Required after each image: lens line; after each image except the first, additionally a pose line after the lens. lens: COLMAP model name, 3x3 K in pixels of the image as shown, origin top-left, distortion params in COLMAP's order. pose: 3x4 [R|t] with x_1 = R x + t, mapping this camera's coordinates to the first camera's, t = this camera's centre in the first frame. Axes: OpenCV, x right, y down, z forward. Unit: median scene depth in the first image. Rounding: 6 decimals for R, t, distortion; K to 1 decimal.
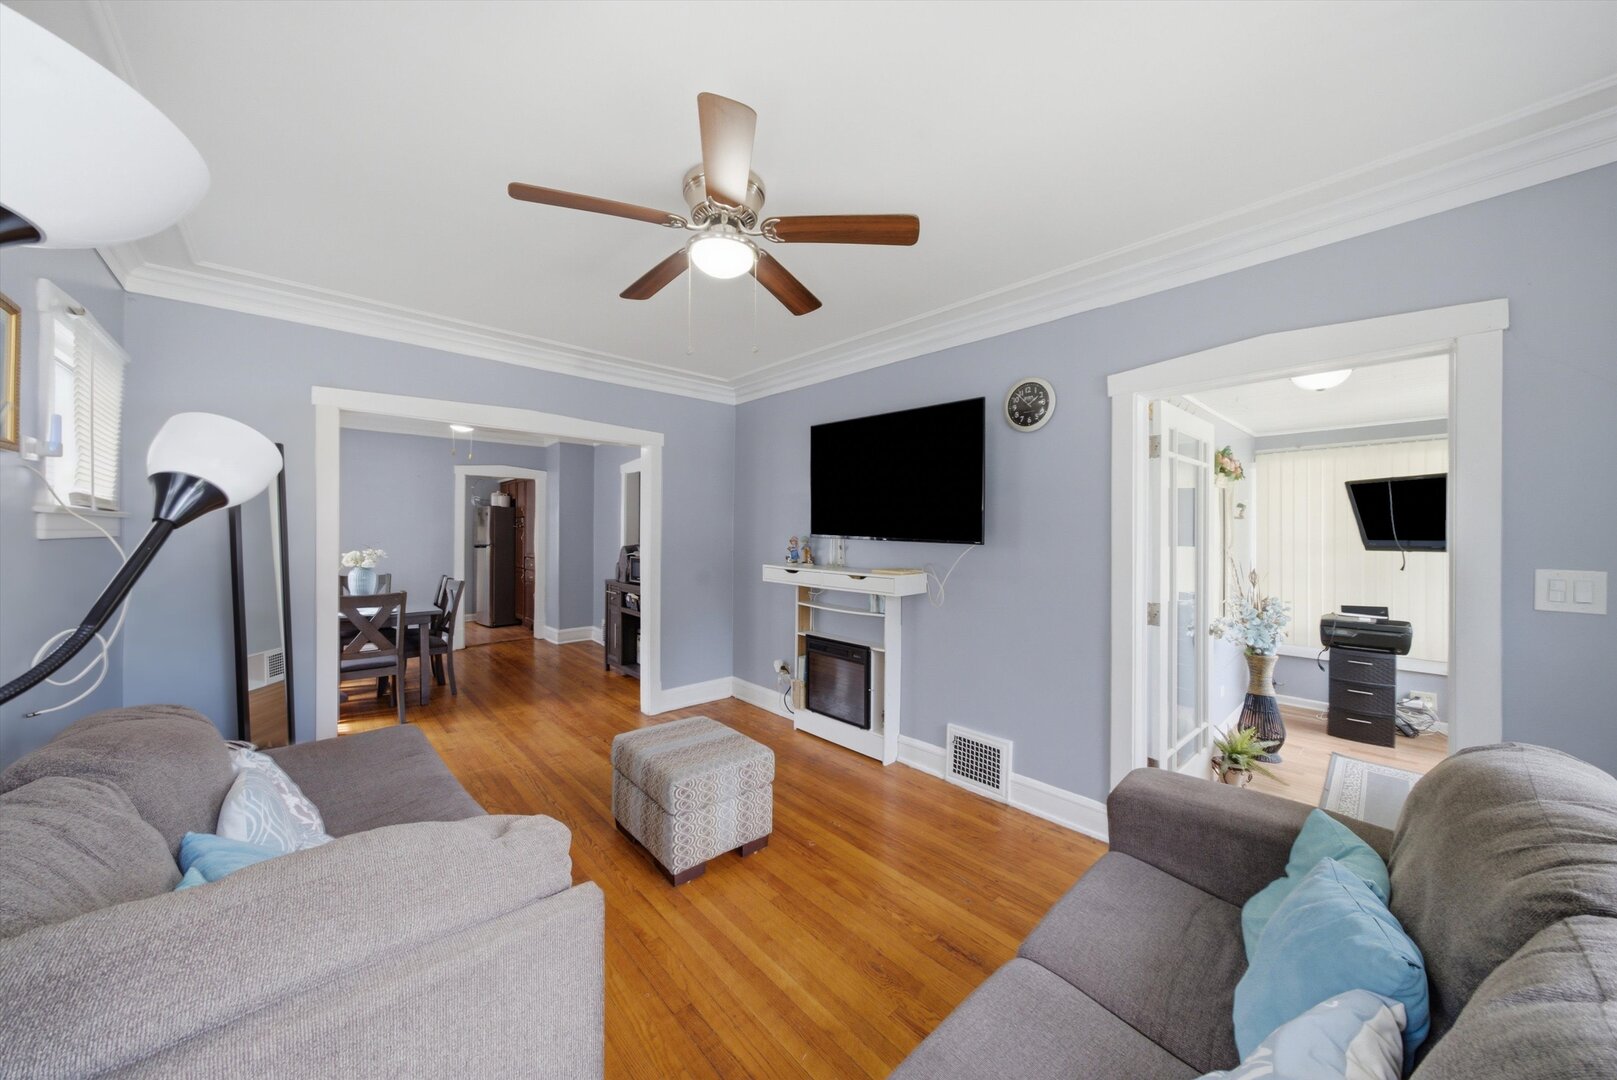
lens RADIAL K [[545.0, 0, 813.4], [0, 545.0, 529.5], [0, 0, 1]] dist [-0.034648, 0.000023]
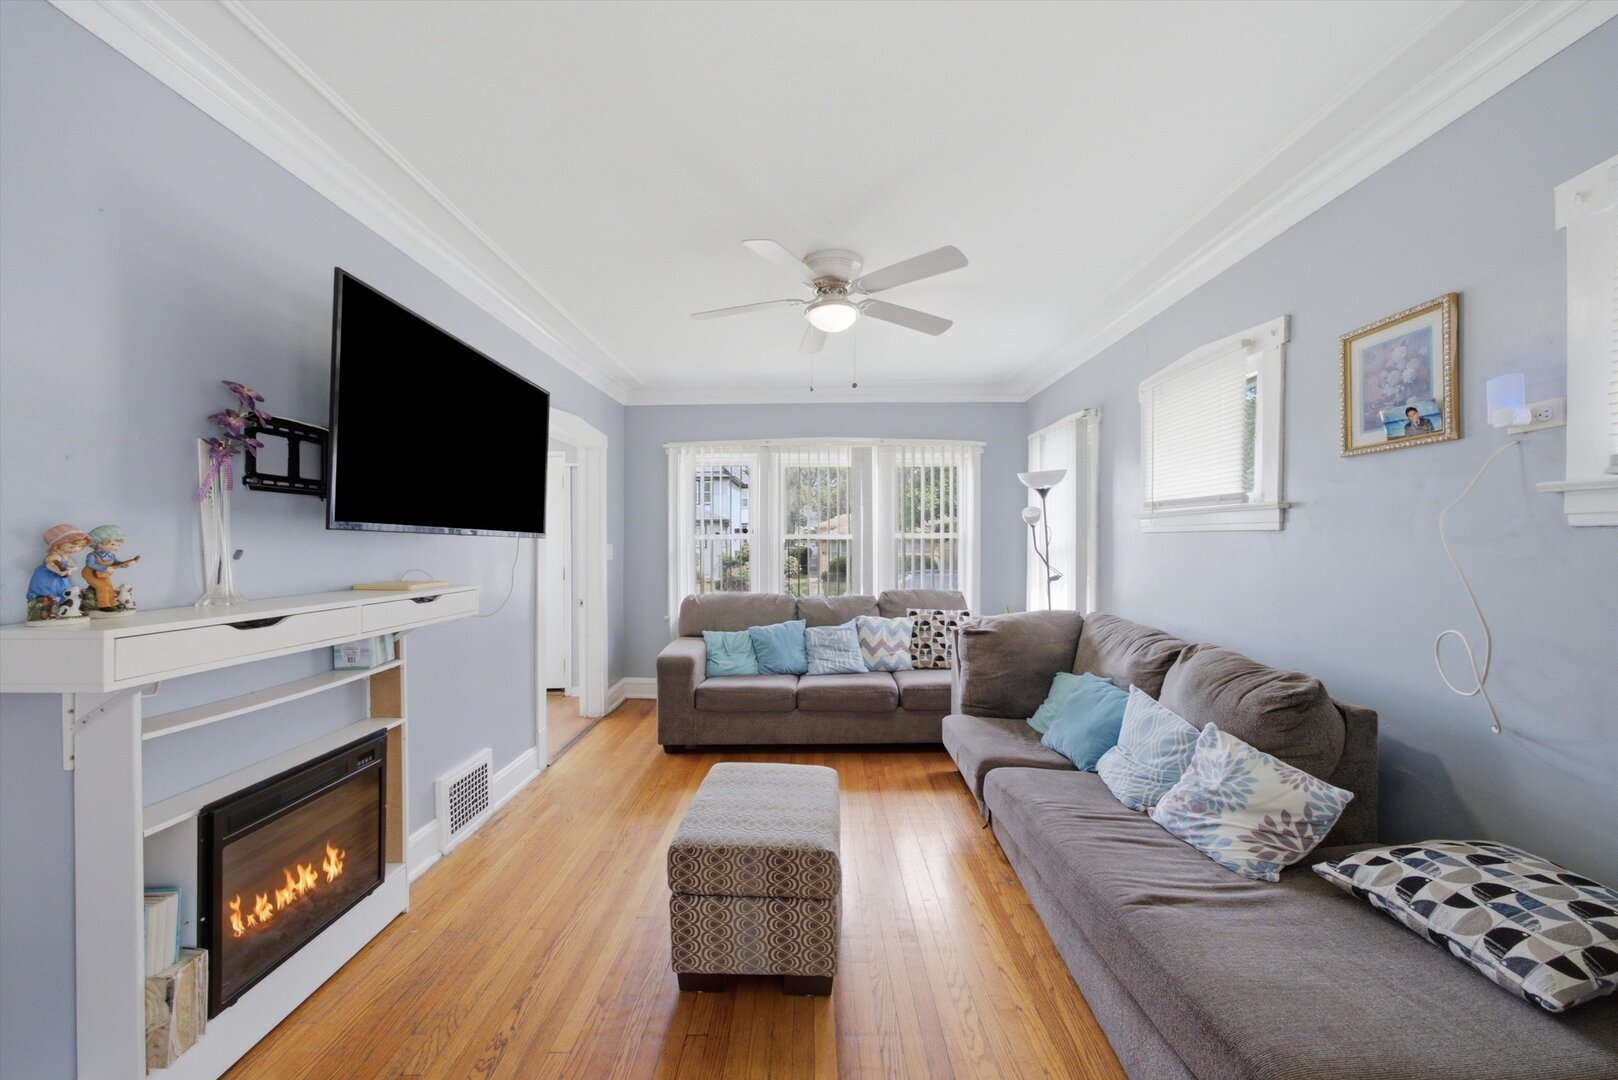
lens RADIAL K [[563.3, 0, 803.4], [0, 563.3, 545.9], [0, 0, 1]] dist [-0.002681, 0.000294]
pose [[-0.712925, -0.013069, 0.701118, -0.548620], [-0.008758, 0.999914, 0.009733, 0.019793], [-0.701185, 0.000799, -0.712978, 1.017341]]
